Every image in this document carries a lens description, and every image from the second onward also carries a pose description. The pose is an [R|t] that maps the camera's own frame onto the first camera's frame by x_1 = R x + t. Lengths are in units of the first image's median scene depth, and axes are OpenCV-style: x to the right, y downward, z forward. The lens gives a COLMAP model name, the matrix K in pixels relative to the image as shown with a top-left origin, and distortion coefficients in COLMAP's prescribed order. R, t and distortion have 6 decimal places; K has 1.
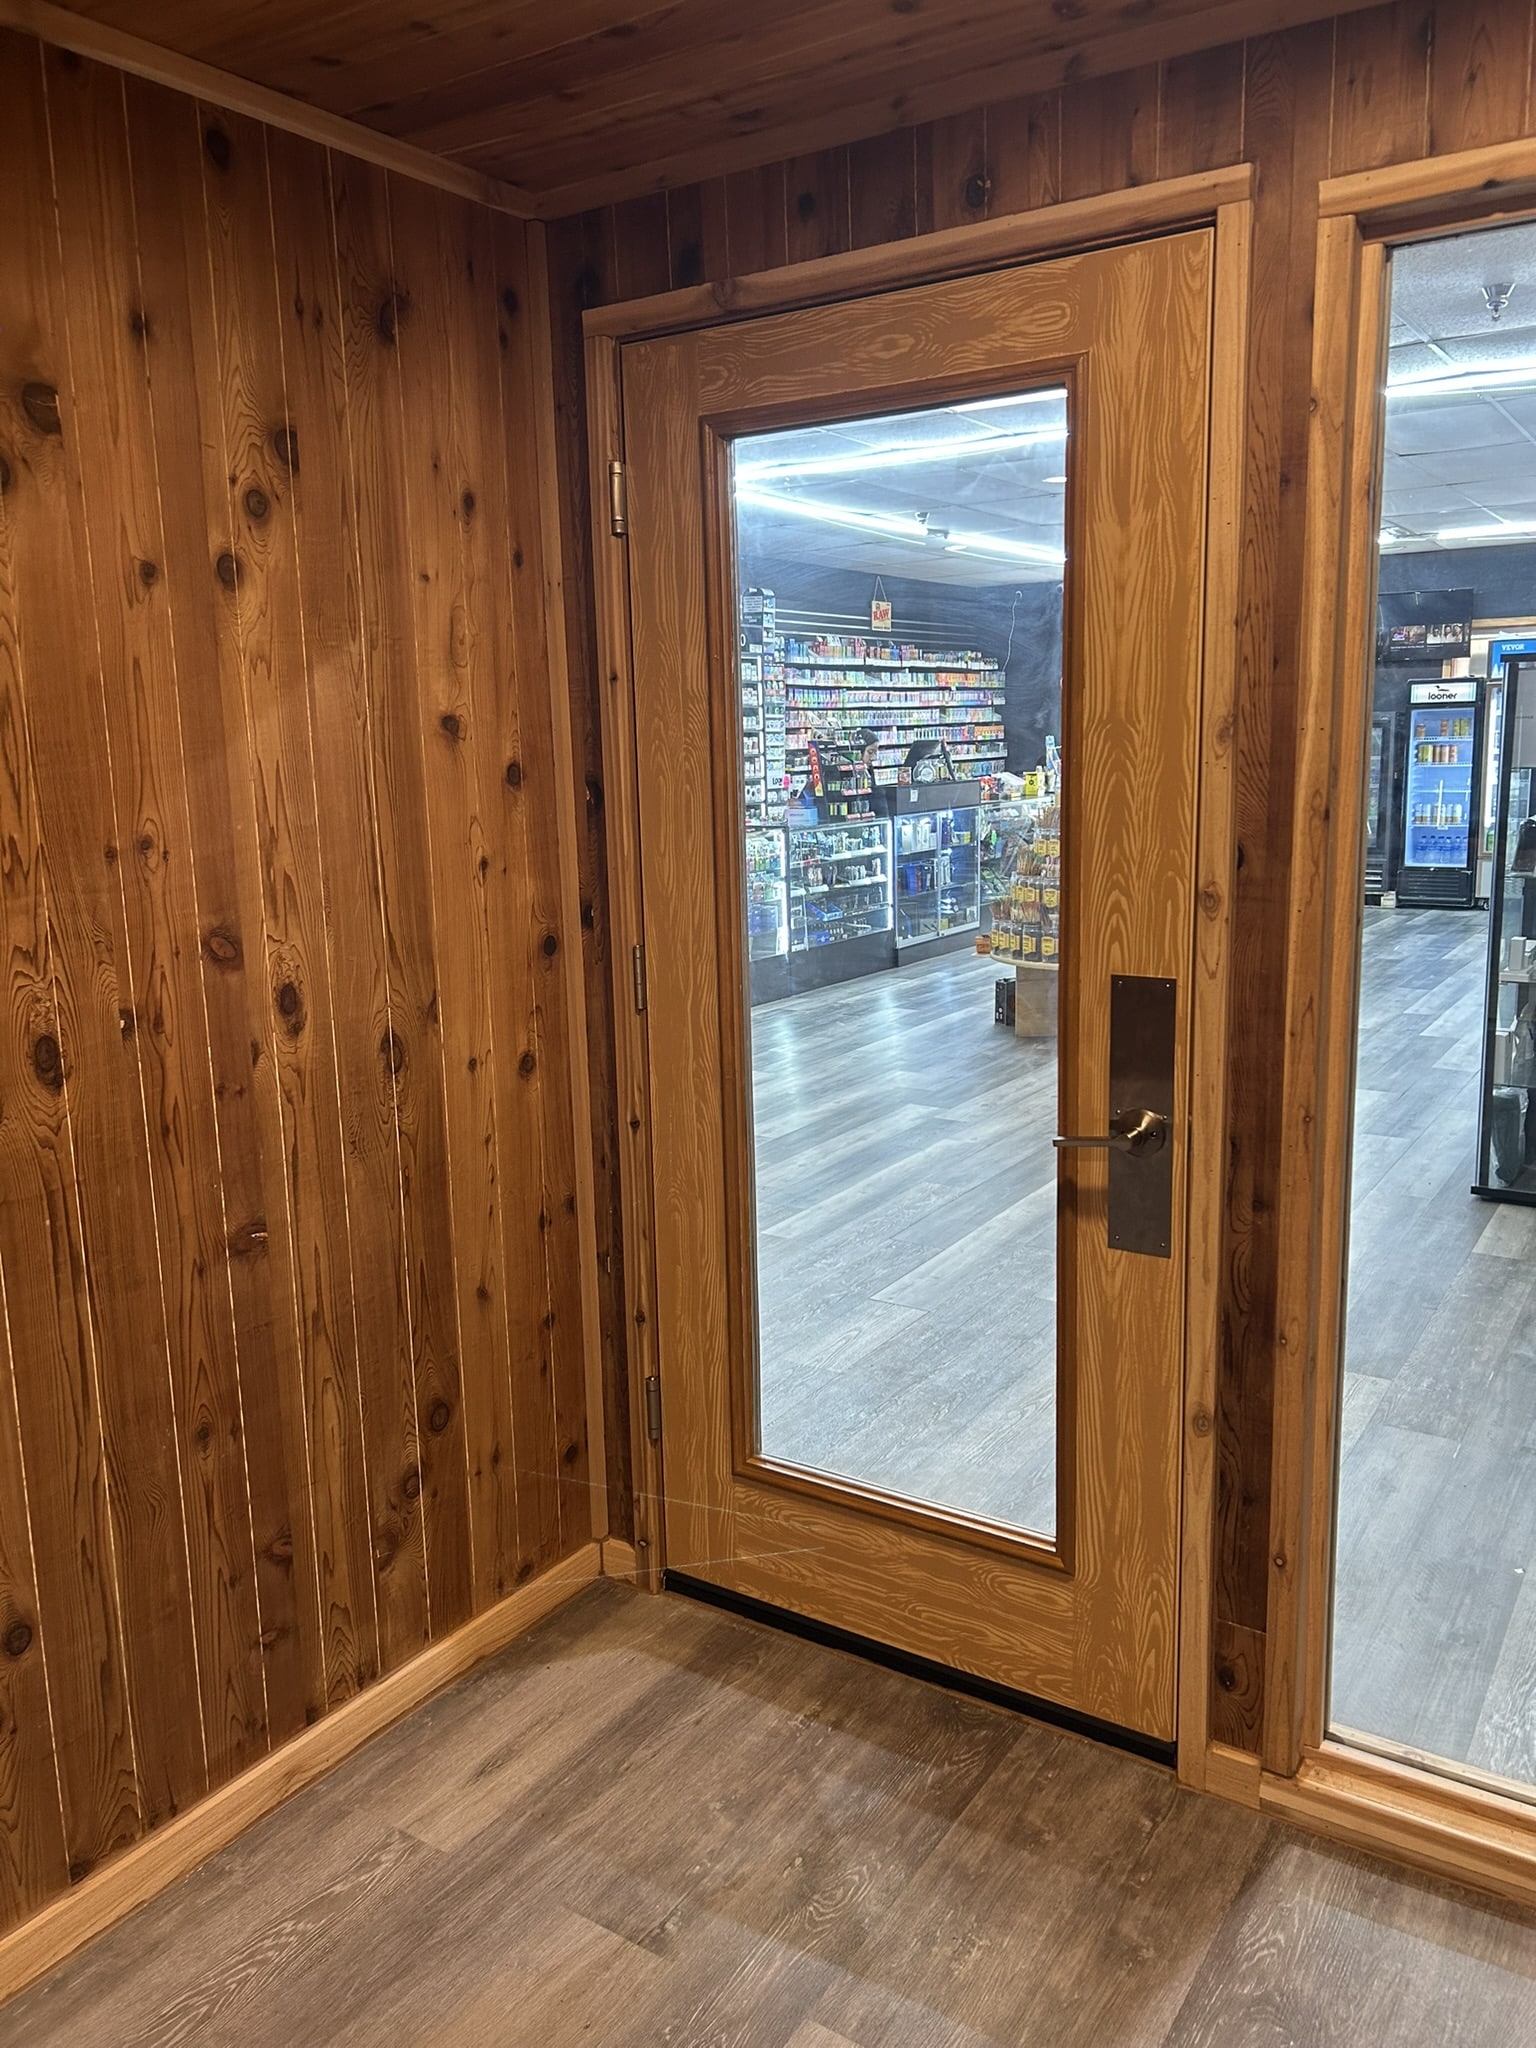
lens RADIAL K [[1544.3, 0, 781.0], [0, 1544.3, 1016.2], [0, 0, 1]] dist [0.050484, -0.059638]
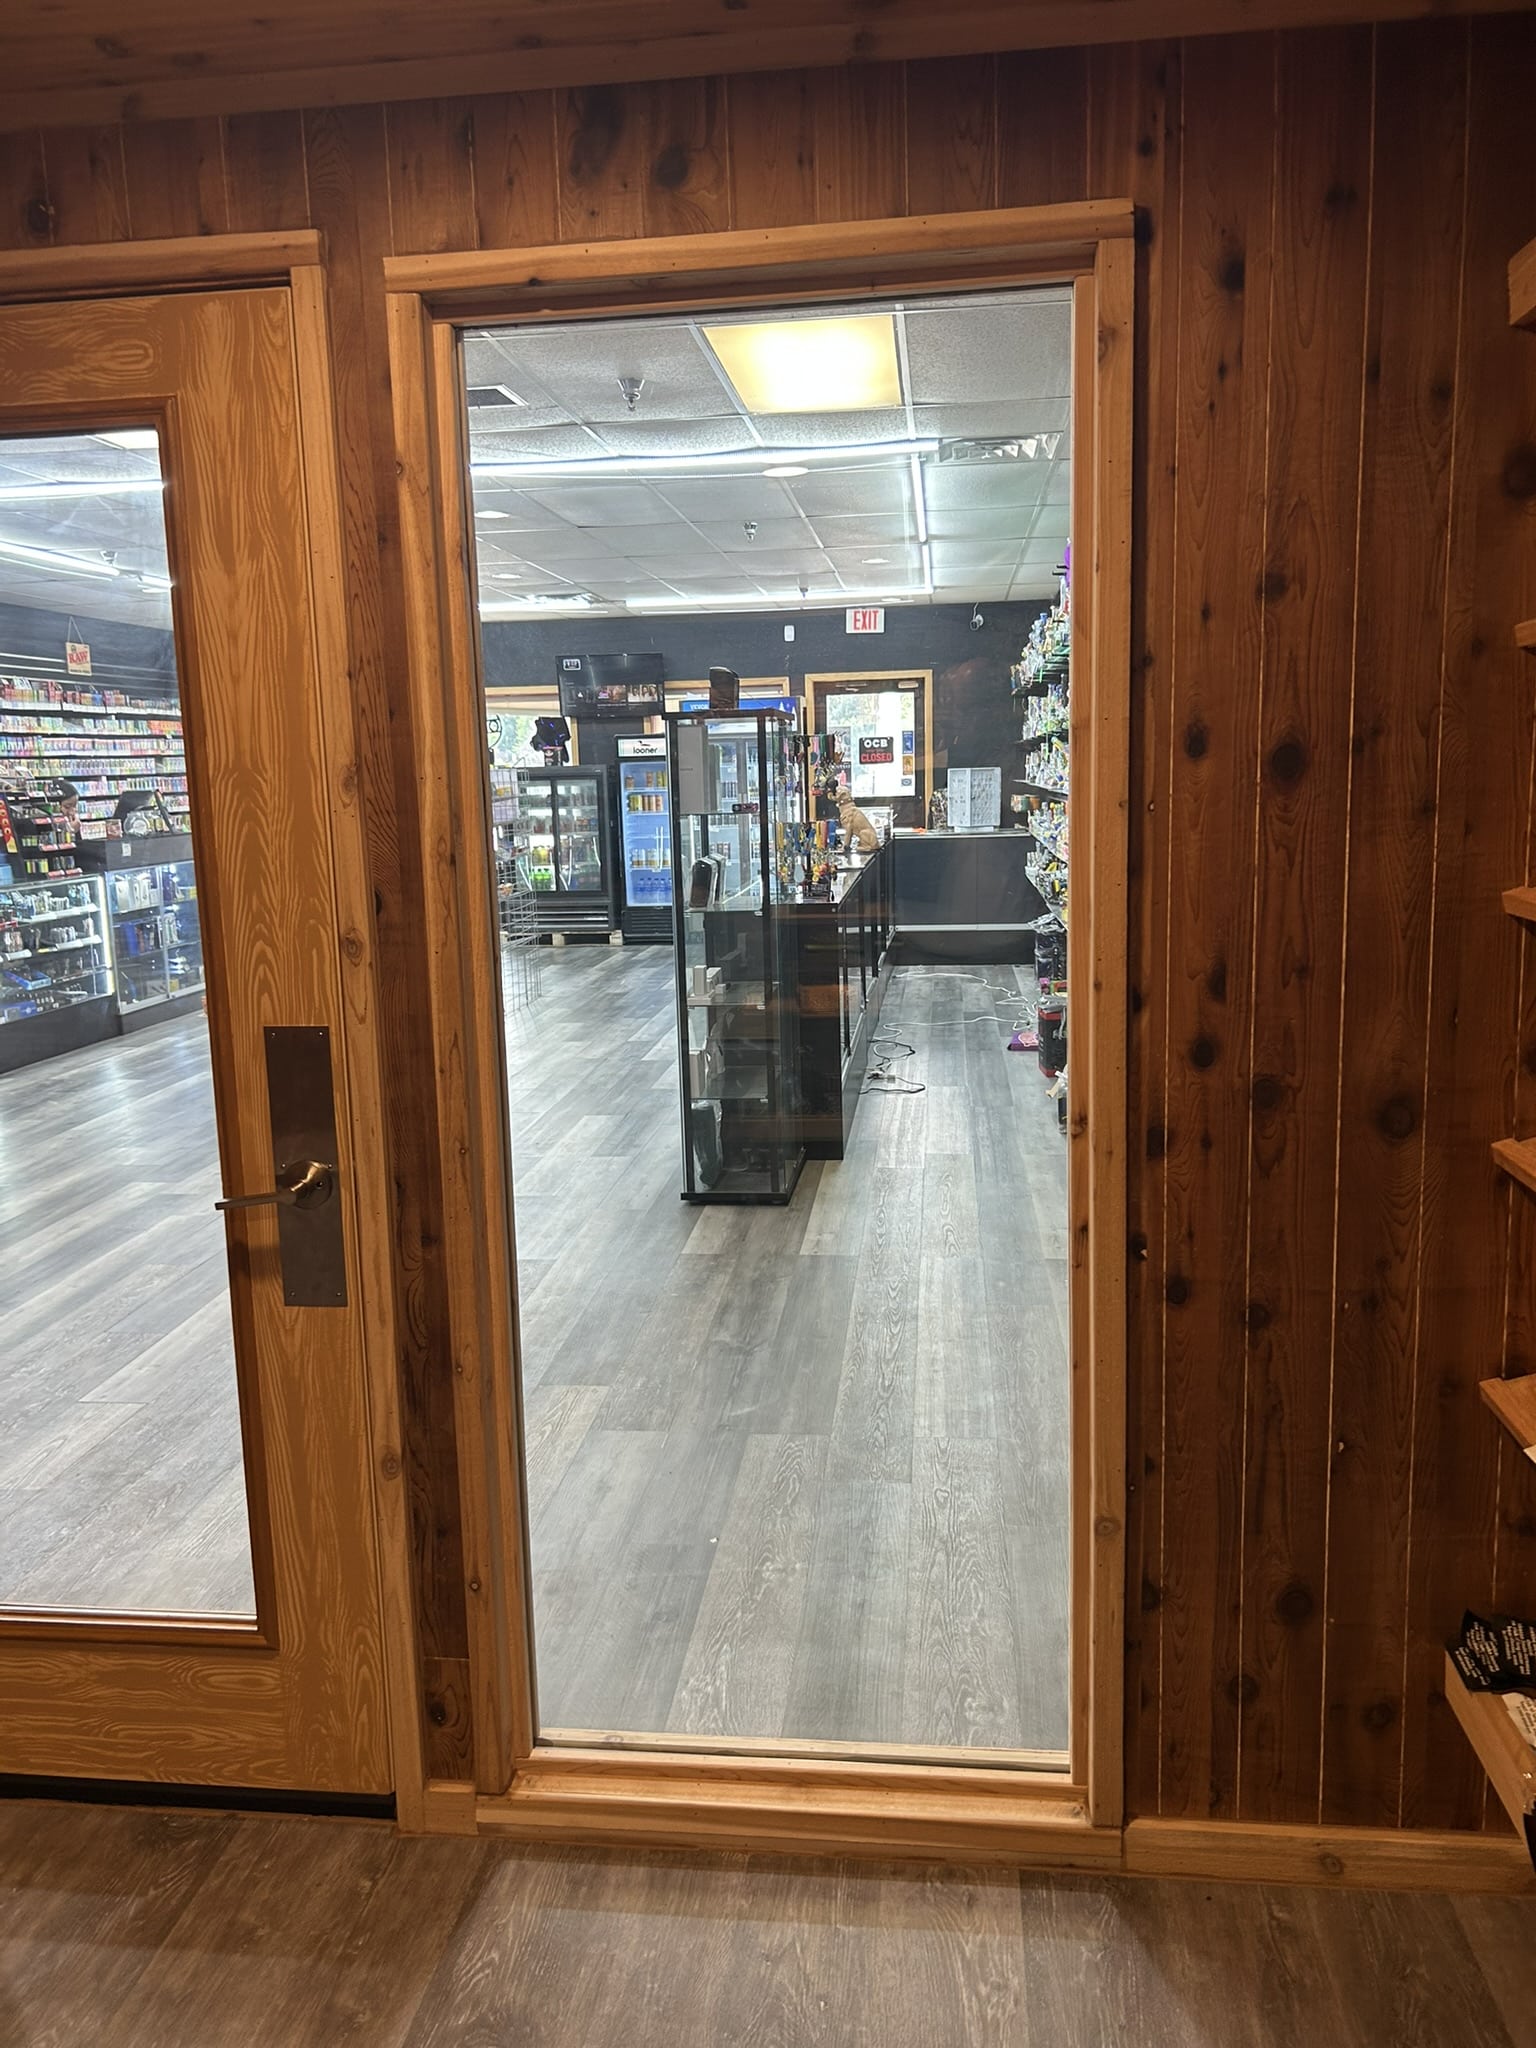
lens RADIAL K [[1544.3, 0, 763.8], [0, 1544.3, 1013.8], [0, 0, 1]] dist [0.050484, -0.059638]
pose [[0.896207, -0.071370, 0.437857, 0.066277], [0.085897, 0.996213, -0.013433, 0.005202], [-0.435241, 0.049649, 0.898944, -0.020983]]
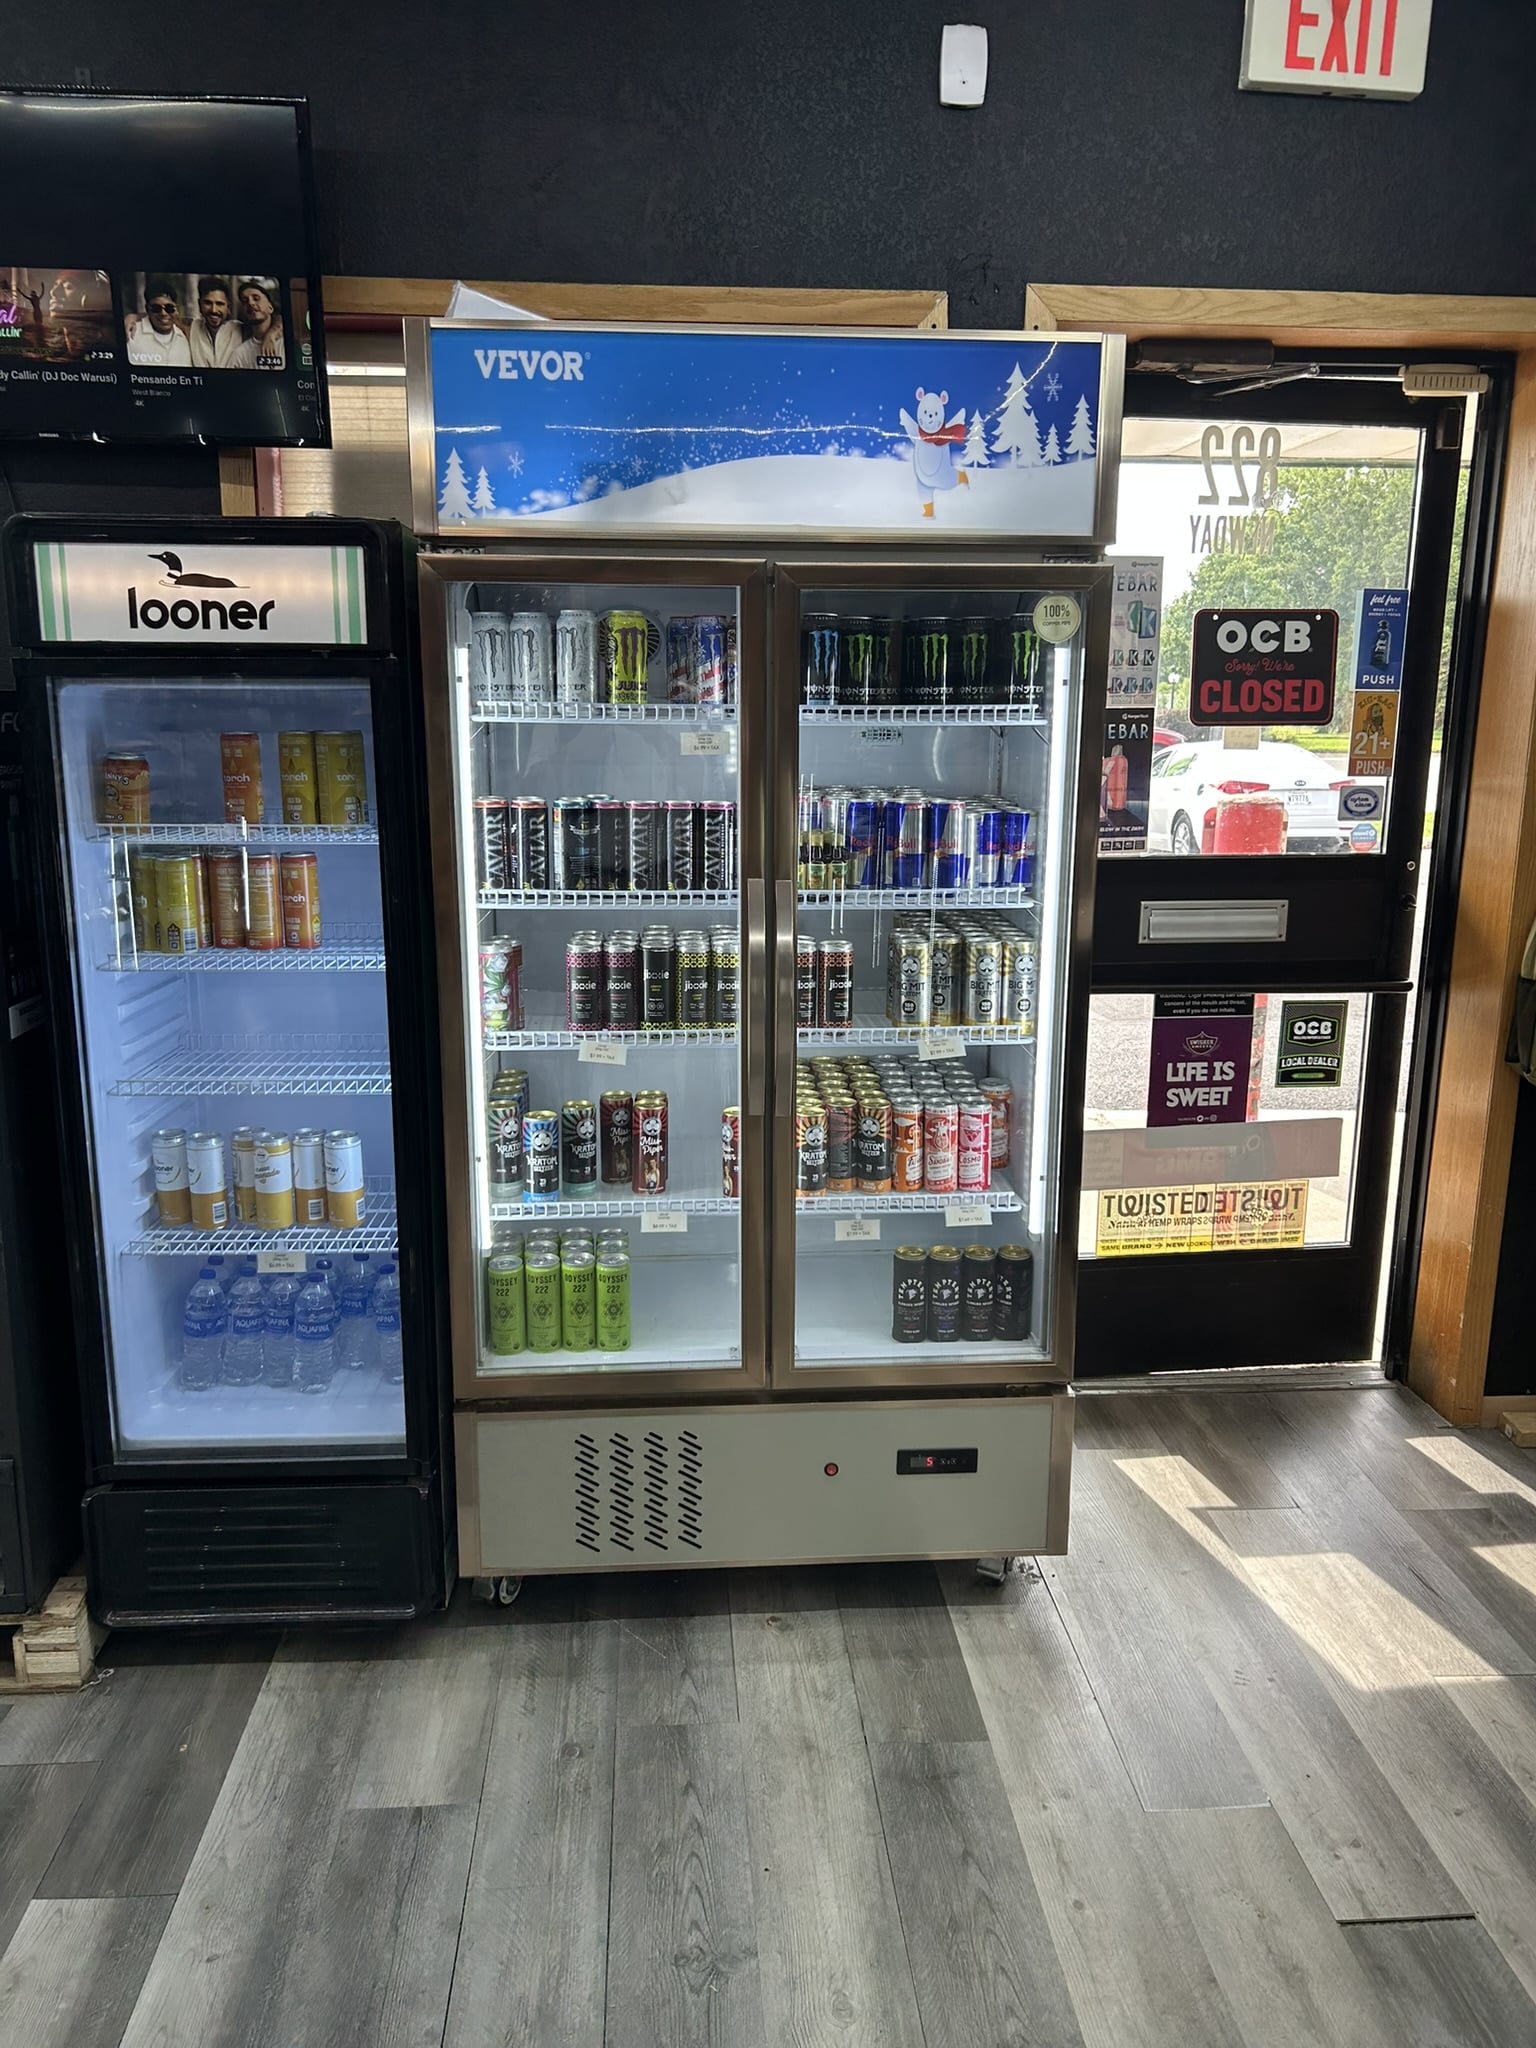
lens RADIAL K [[1544.3, 0, 766.6], [0, 1544.3, 1011.9], [0, 0, 1]] dist [0.050484, -0.059638]
pose [[0.796742, -0.096255, 0.596605, 2.285805], [0.080332, 0.995342, 0.053305, -1.022413], [-0.598957, 0.005456, 0.800763, 5.106427]]
